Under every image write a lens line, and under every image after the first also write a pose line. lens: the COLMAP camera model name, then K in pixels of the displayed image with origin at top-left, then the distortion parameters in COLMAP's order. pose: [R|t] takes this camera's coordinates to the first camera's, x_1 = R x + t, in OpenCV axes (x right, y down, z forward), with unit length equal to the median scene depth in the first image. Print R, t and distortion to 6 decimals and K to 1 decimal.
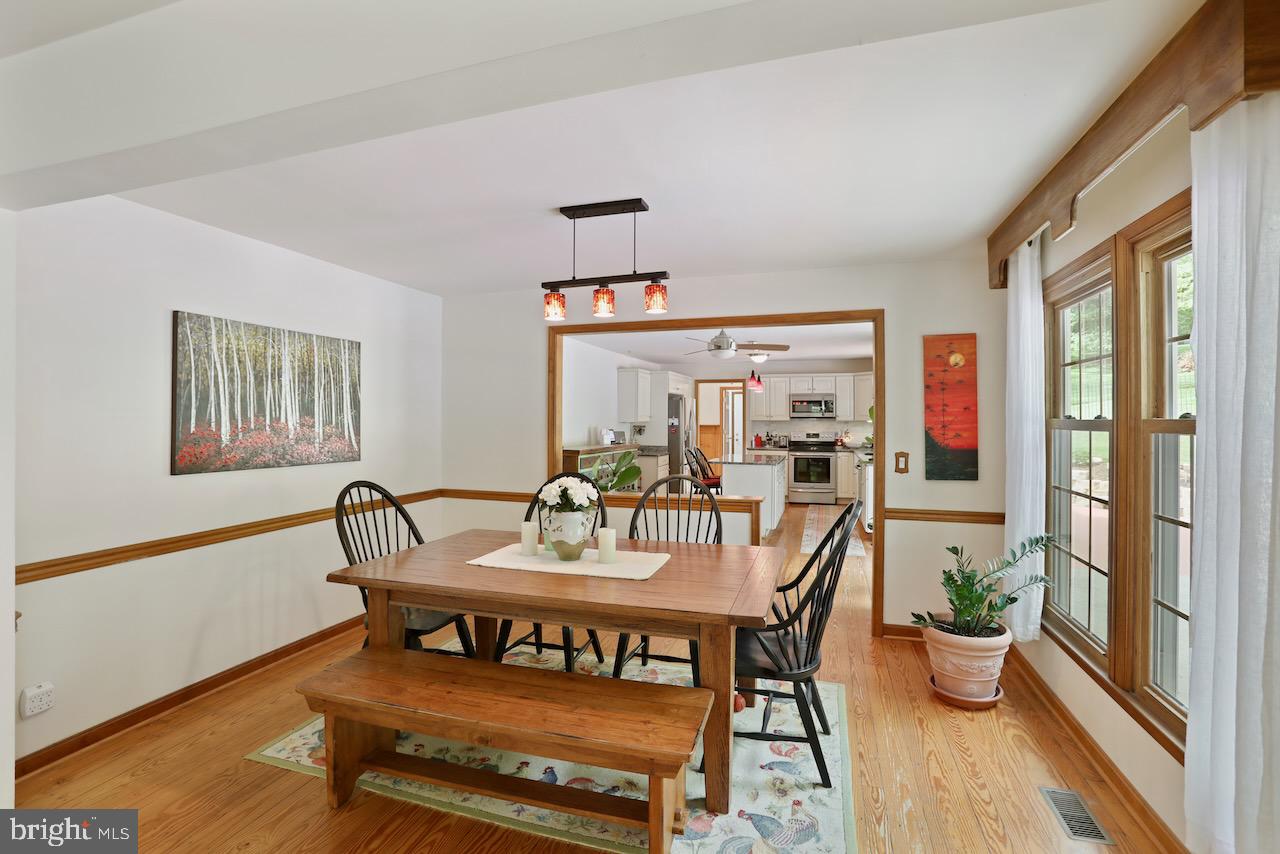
lens RADIAL K [[582.8, 0, 676.8], [0, 582.8, 414.3], [0, 0, 1]] dist [-0.025091, 0.009844]
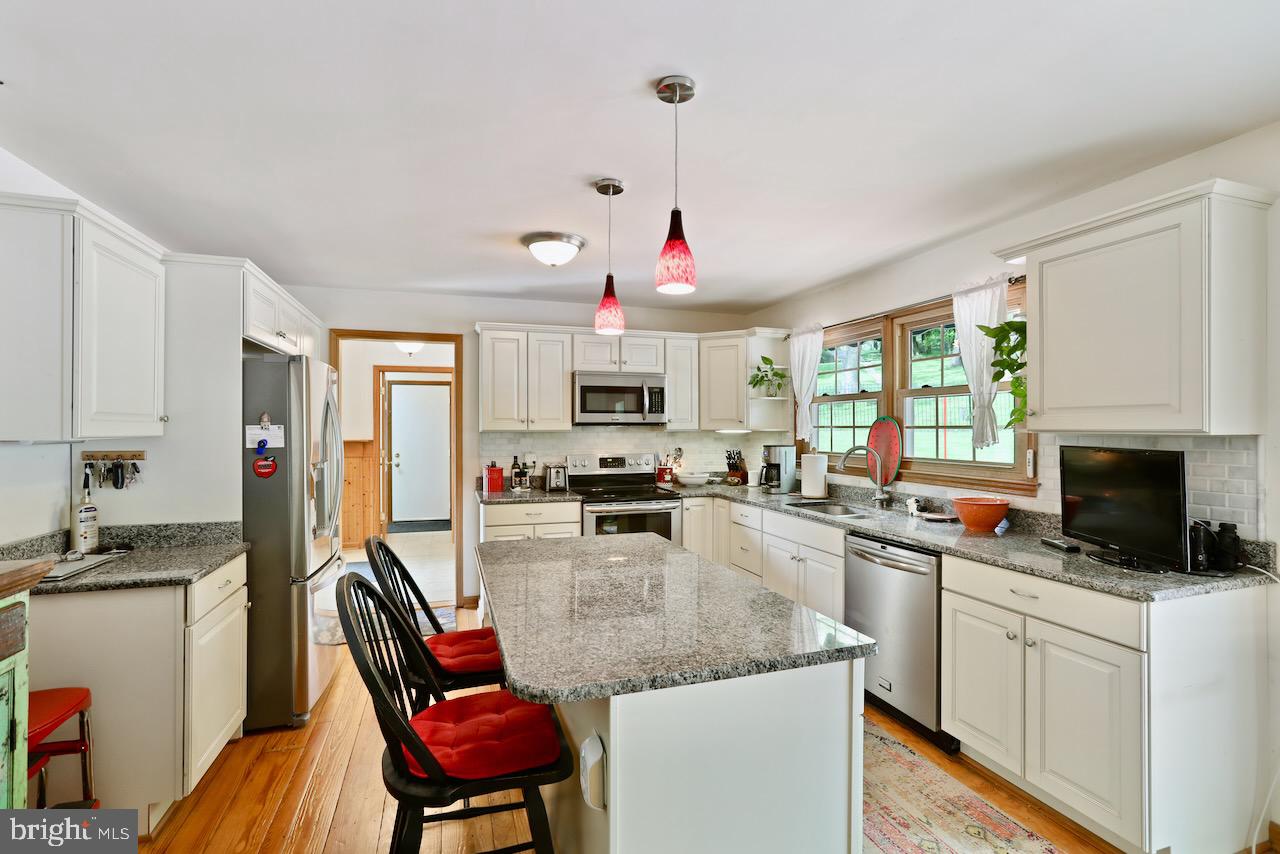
lens RADIAL K [[582.8, 0, 636.9], [0, 582.8, 423.7], [0, 0, 1]] dist [-0.025091, 0.009844]
pose [[0.839457, 0.002285, 0.543421, -0.006365], [-0.001418, 0.999997, -0.002015, 0.006466], [-0.543424, 0.000921, 0.839458, 0.611242]]
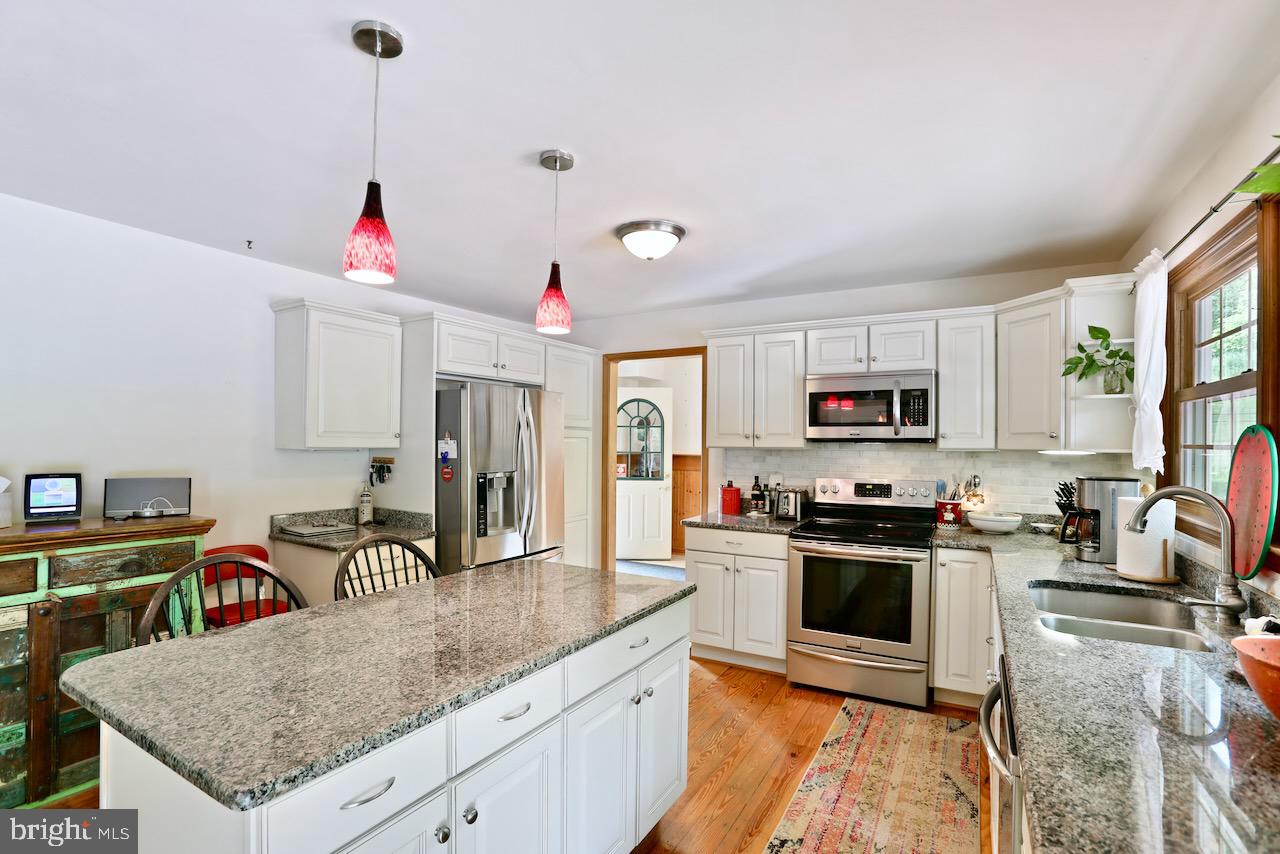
lens RADIAL K [[582.8, 0, 662.0], [0, 582.8, 444.6], [0, 0, 1]] dist [-0.025091, 0.009844]
pose [[0.965705, 0.006192, -0.259568, 0.206428], [-0.004570, 0.999966, 0.006853, 0.006475], [0.259601, -0.005432, 0.965701, 0.632781]]
